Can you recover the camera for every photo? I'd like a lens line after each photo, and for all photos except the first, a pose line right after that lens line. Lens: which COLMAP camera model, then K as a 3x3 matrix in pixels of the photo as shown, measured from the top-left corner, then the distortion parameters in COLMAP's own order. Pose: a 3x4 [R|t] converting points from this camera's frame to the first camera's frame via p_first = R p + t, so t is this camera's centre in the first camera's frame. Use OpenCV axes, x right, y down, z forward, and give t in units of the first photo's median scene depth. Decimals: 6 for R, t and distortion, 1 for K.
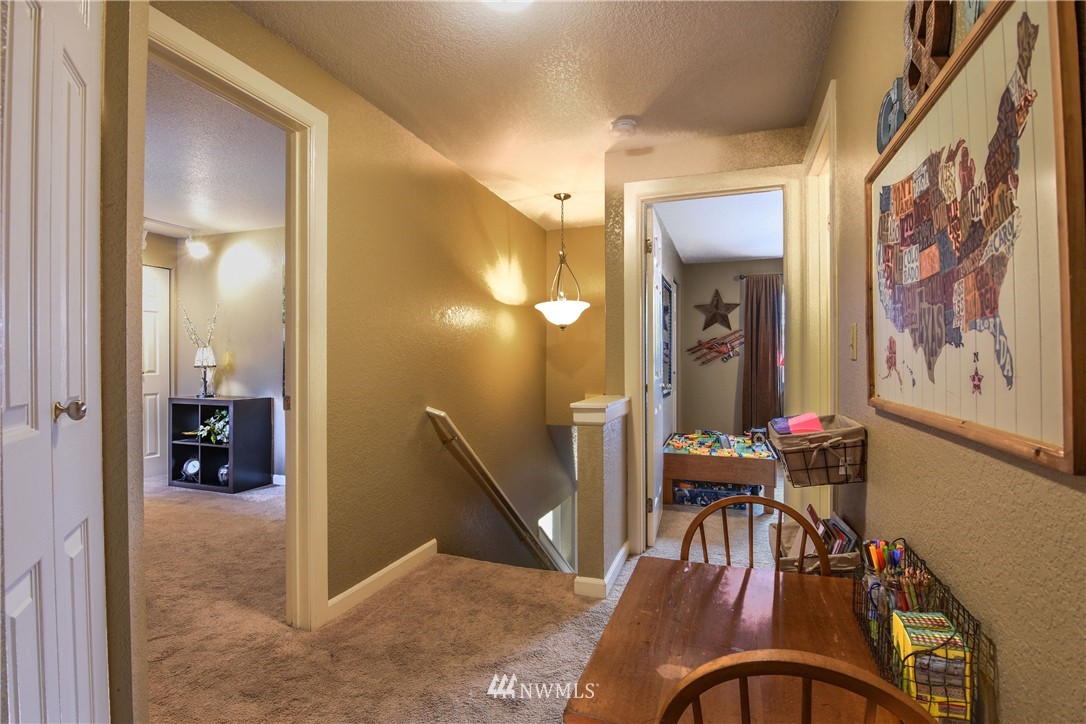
lens RADIAL K [[532.7, 0, 535.4], [0, 532.7, 365.1], [0, 0, 1]] dist [-0.017836, -0.000382]
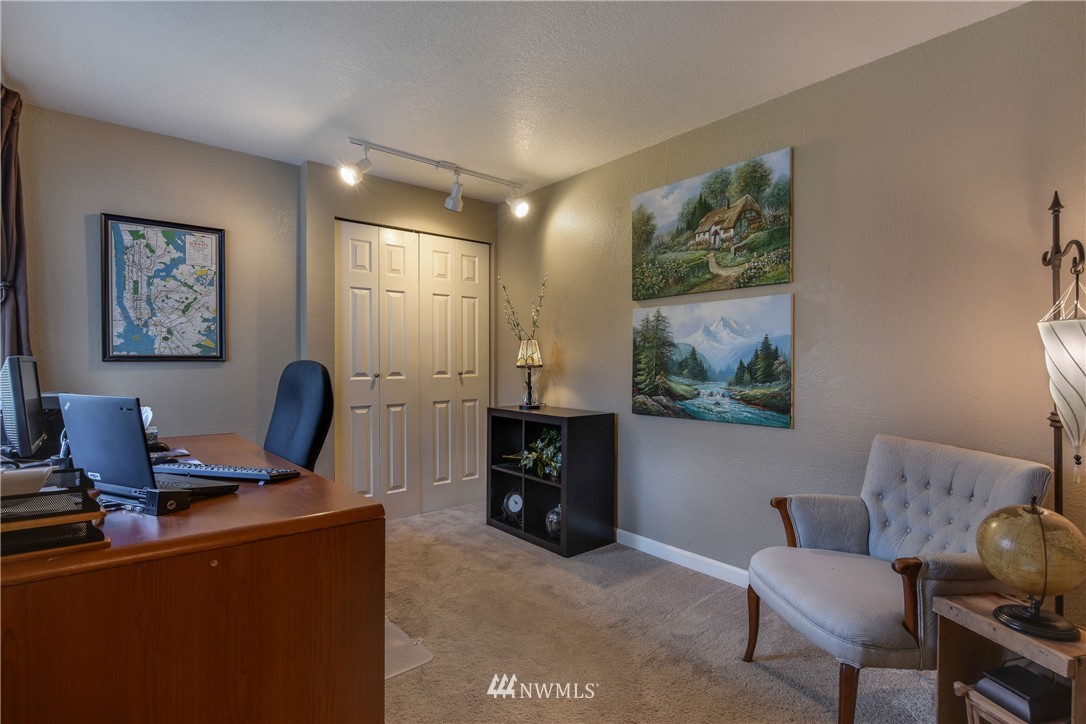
lens RADIAL K [[539.6, 0, 544.3], [0, 539.6, 365.9], [0, 0, 1]] dist [-0.011267, -0.003077]
pose [[0.870819, 0.004147, -0.491587, -0.247096], [-0.002383, 0.999988, 0.004213, -0.001183], [0.491598, -0.002497, 0.870818, 0.371445]]
